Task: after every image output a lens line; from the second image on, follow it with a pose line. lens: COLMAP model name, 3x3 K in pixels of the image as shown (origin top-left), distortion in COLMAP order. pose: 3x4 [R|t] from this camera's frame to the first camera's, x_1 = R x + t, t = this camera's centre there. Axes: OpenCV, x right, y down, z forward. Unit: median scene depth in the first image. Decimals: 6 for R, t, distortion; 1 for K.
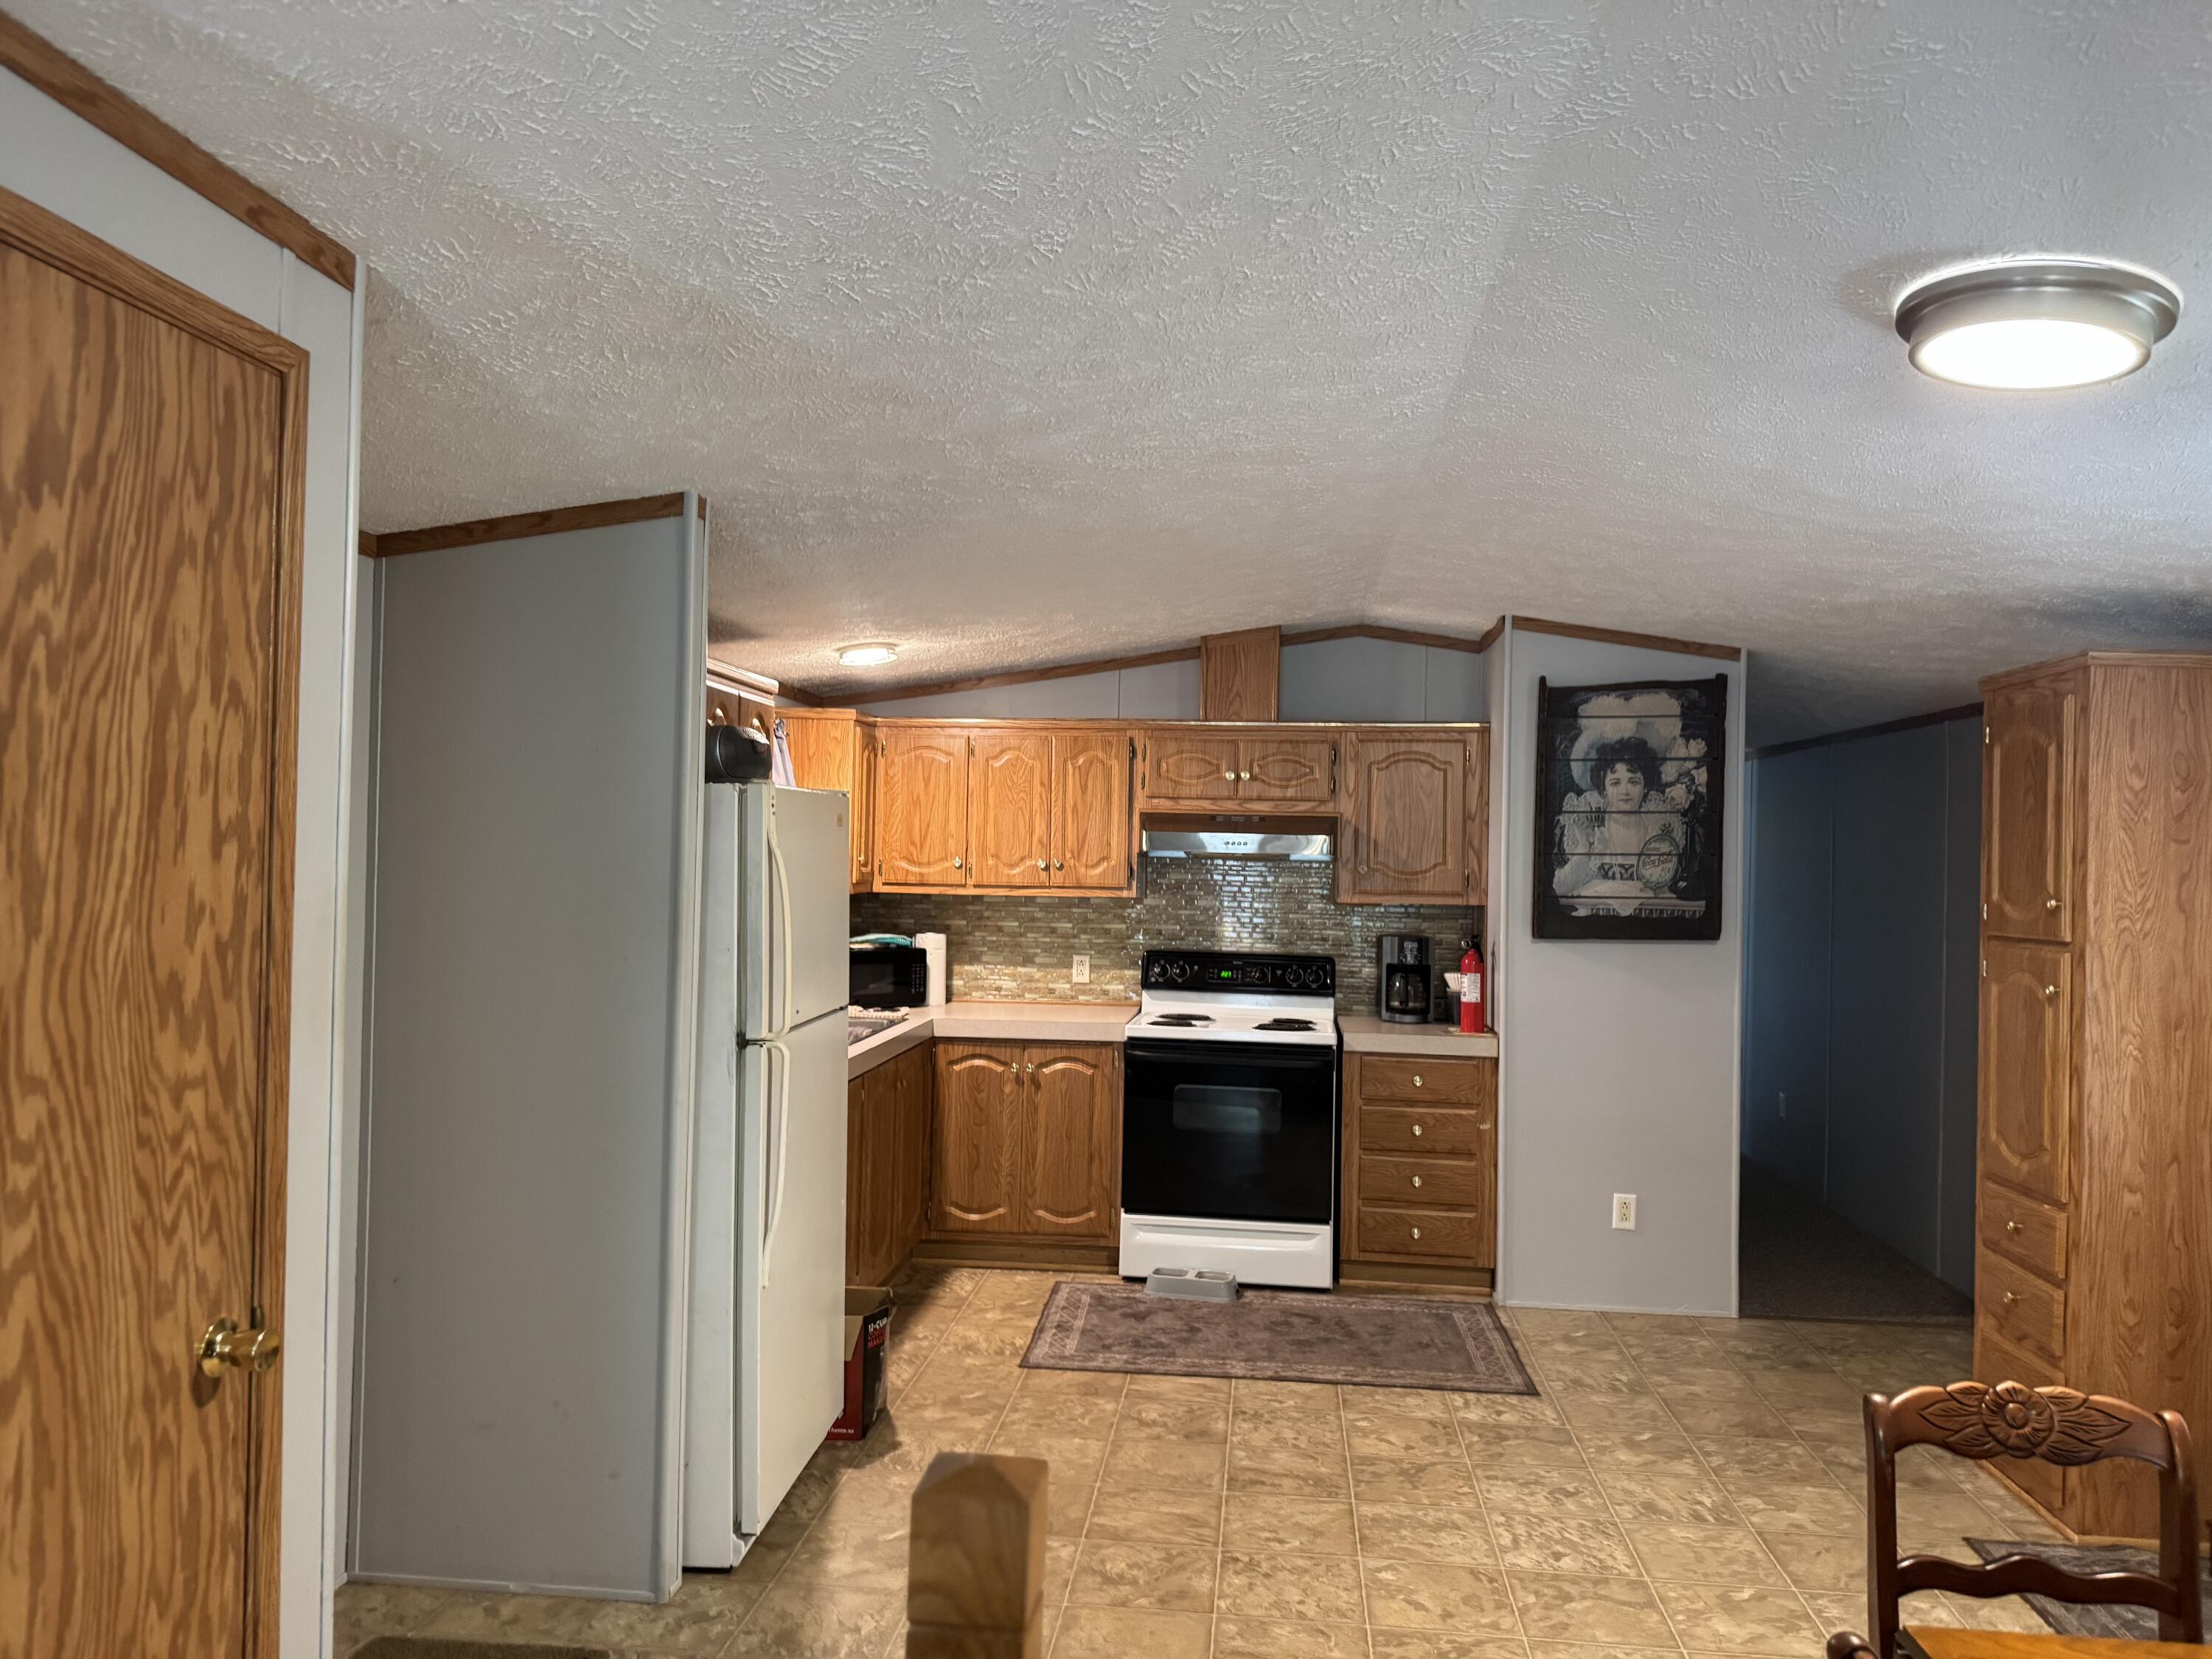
lens RADIAL K [[1549.5, 0, 1093.4], [0, 1549.5, 825.0], [0, 0, 1]] dist [0.140012, -0.244082]
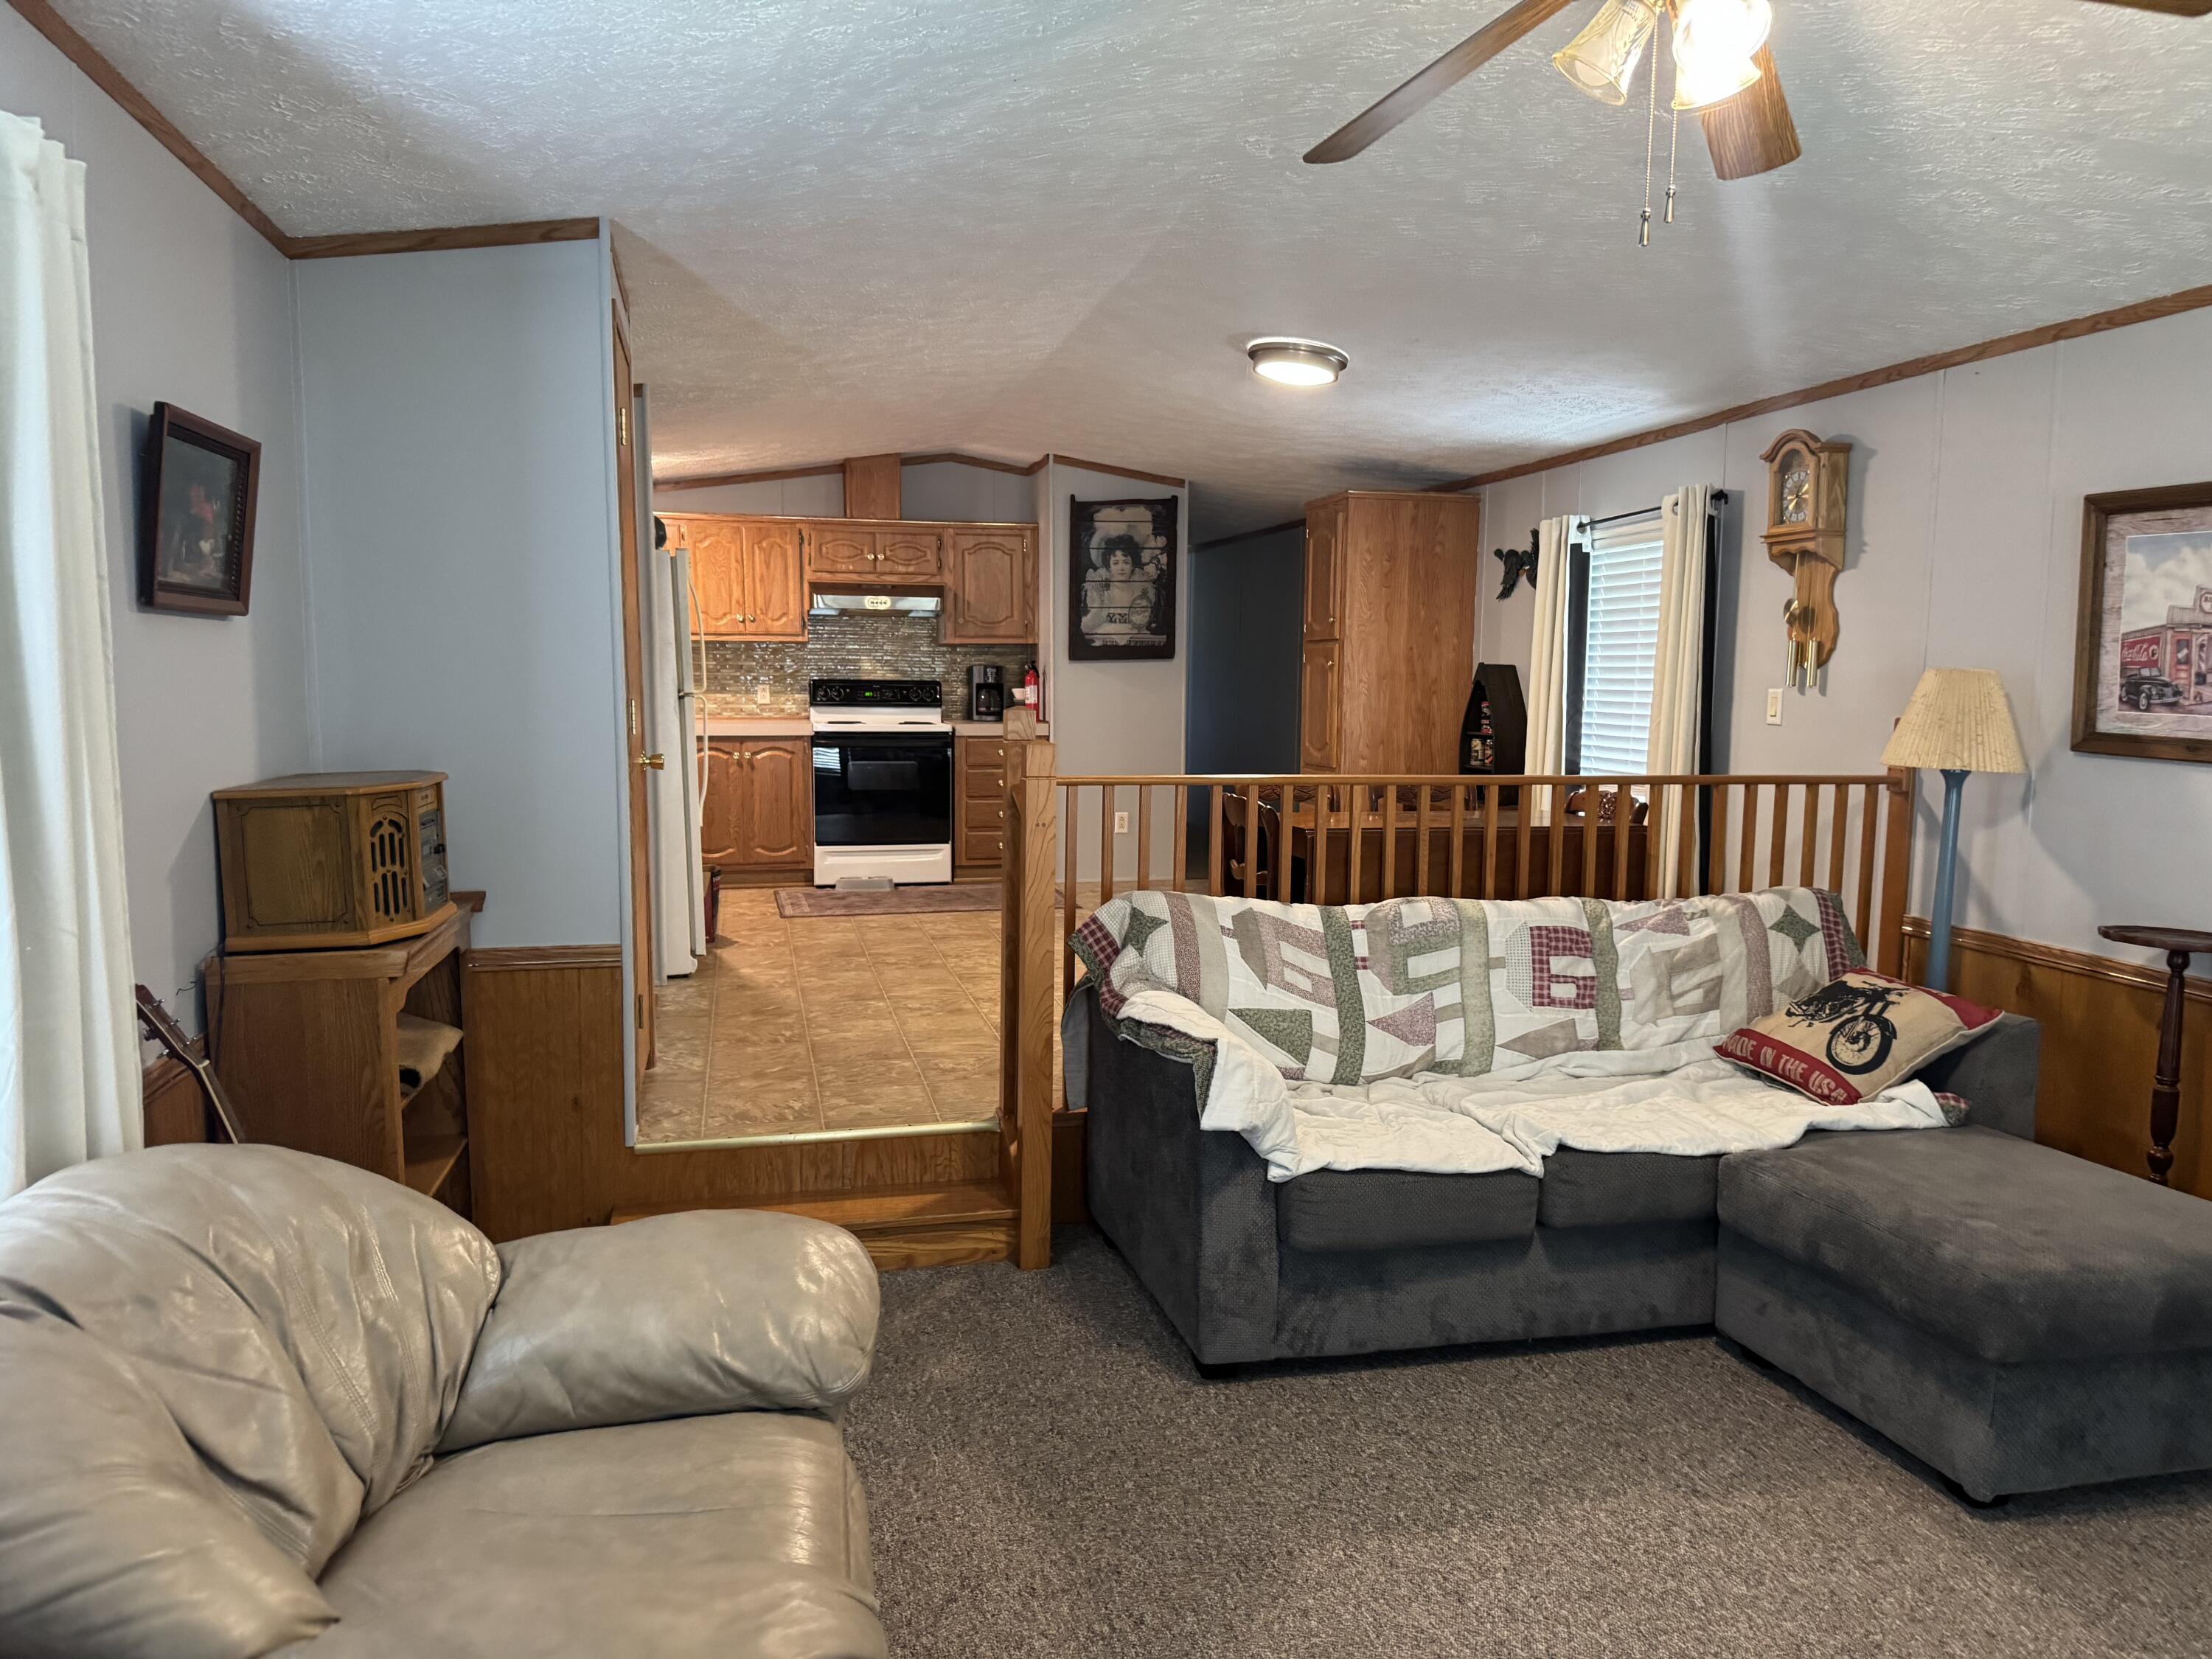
lens RADIAL K [[1506.5, 0, 1103.9], [0, 1506.5, 831.2], [0, 0, 1]] dist [0.131511, -0.167311]
pose [[0.942954, -0.052266, 0.328794, -0.207997], [0.007674, 0.990750, 0.135483, 0.035896], [-0.332834, -0.125231, 0.934633, -0.494634]]
